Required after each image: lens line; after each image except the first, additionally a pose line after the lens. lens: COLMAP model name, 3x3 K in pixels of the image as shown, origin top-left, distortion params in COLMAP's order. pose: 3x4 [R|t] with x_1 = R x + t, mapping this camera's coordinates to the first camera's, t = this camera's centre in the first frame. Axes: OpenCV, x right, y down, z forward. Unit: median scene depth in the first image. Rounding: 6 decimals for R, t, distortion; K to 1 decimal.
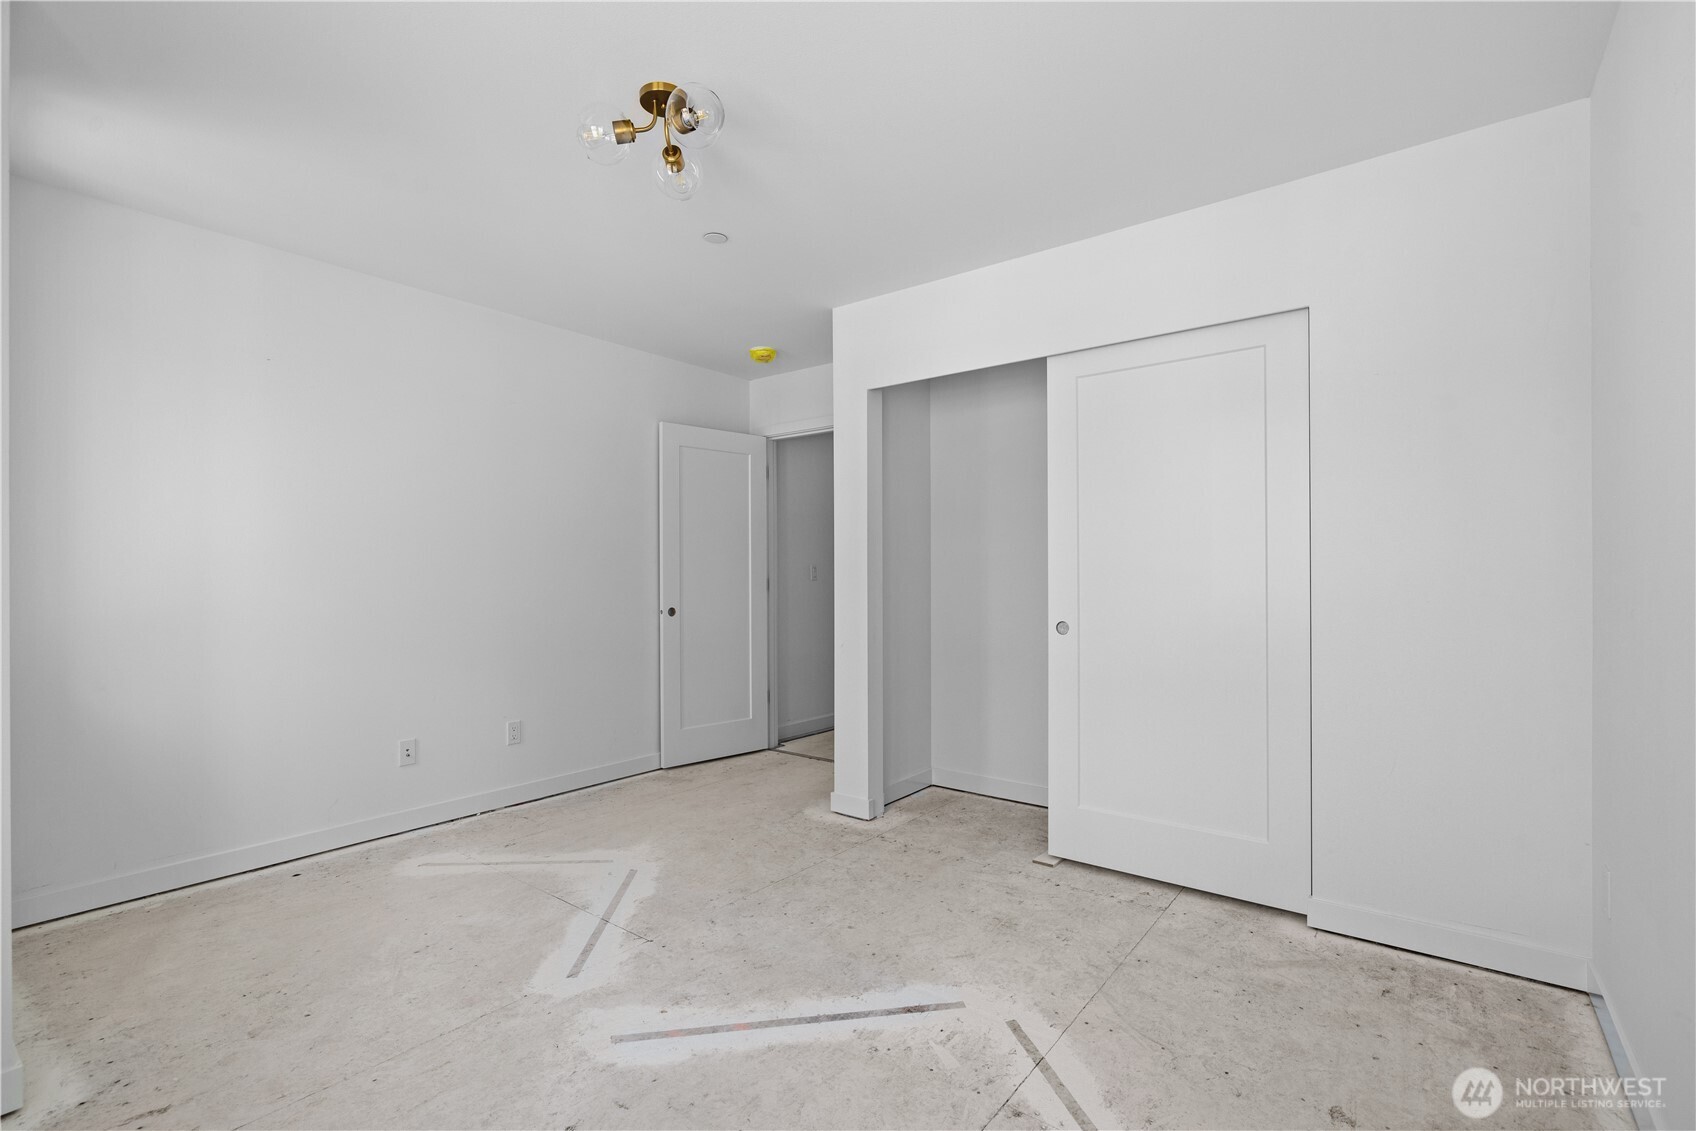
lens RADIAL K [[768.7, 0, 846.8], [0, 768.7, 586.8], [0, 0, 1]] dist [-0.006247, -0.000020]
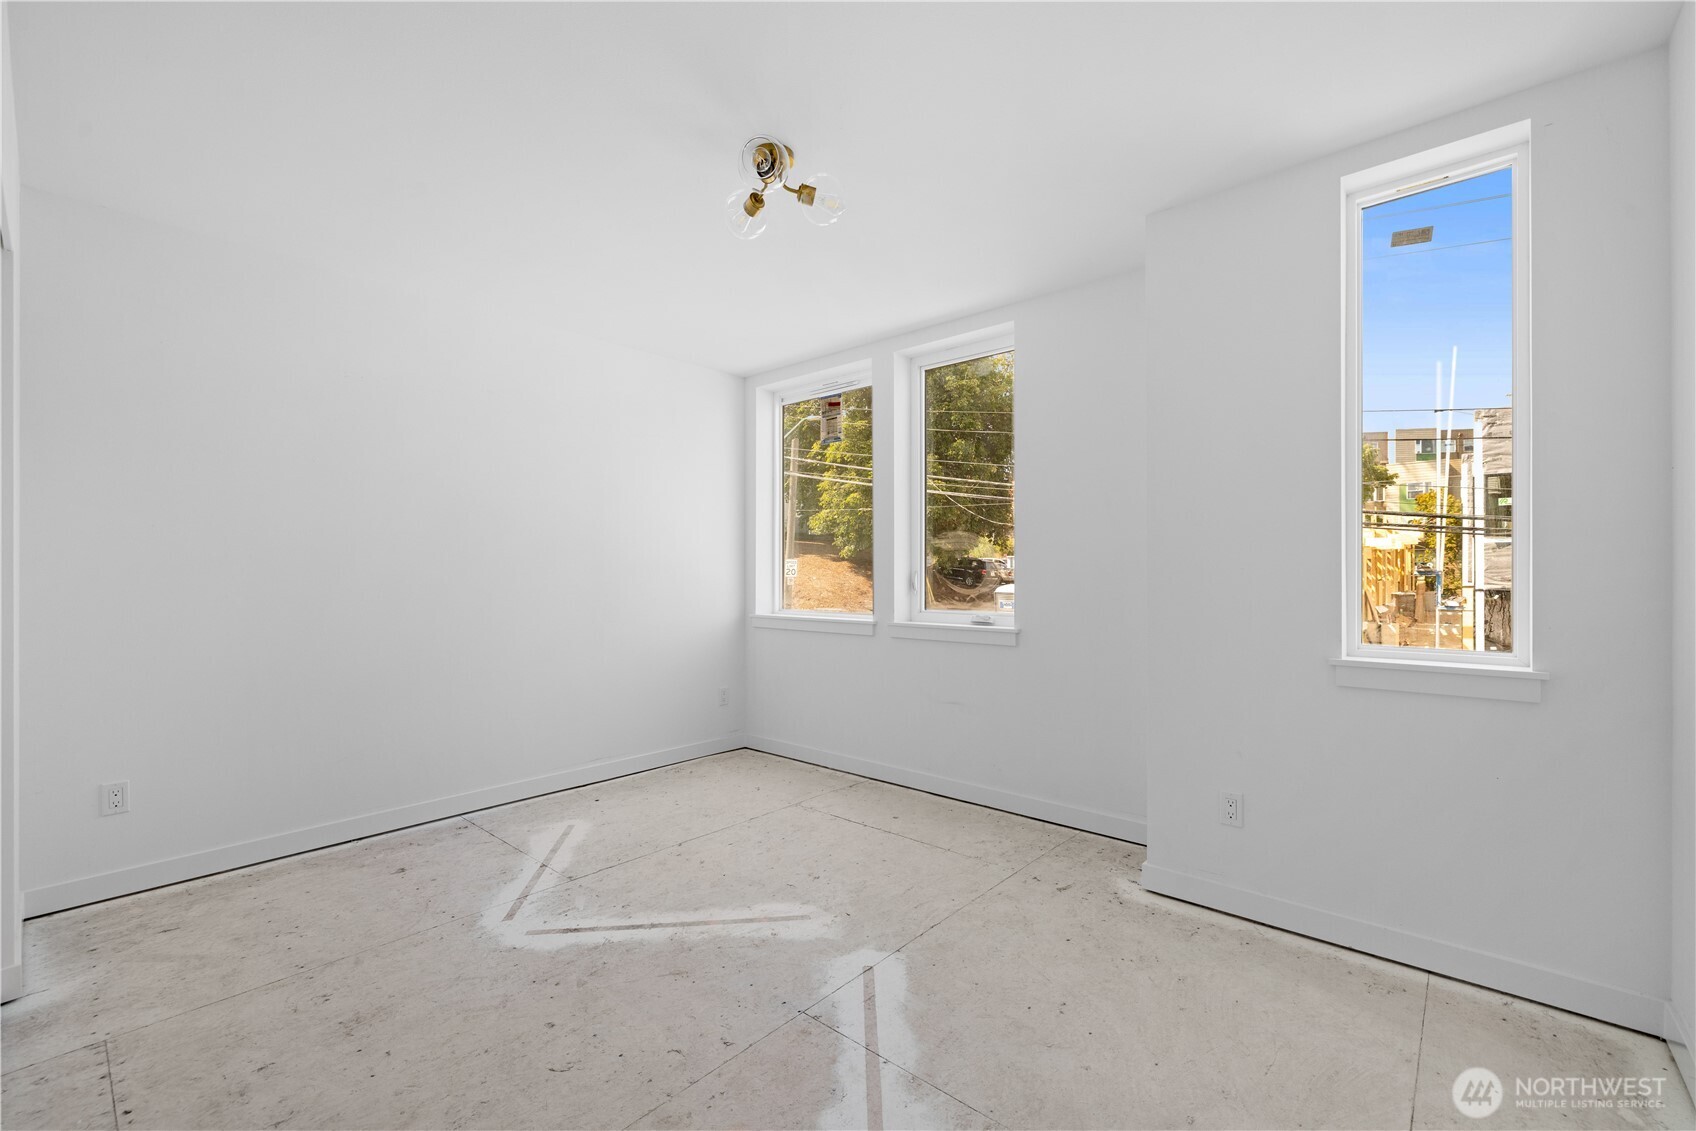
lens RADIAL K [[706.9, 0, 845.6], [0, 706.9, 568.1], [0, 0, 1]] dist [-0.000304, 0.000320]
pose [[-0.998240, 0.002724, 0.059240, -0.417624], [0.002900, 0.999992, 0.002875, -0.029063], [-0.059232, 0.003042, -0.998240, 2.098628]]
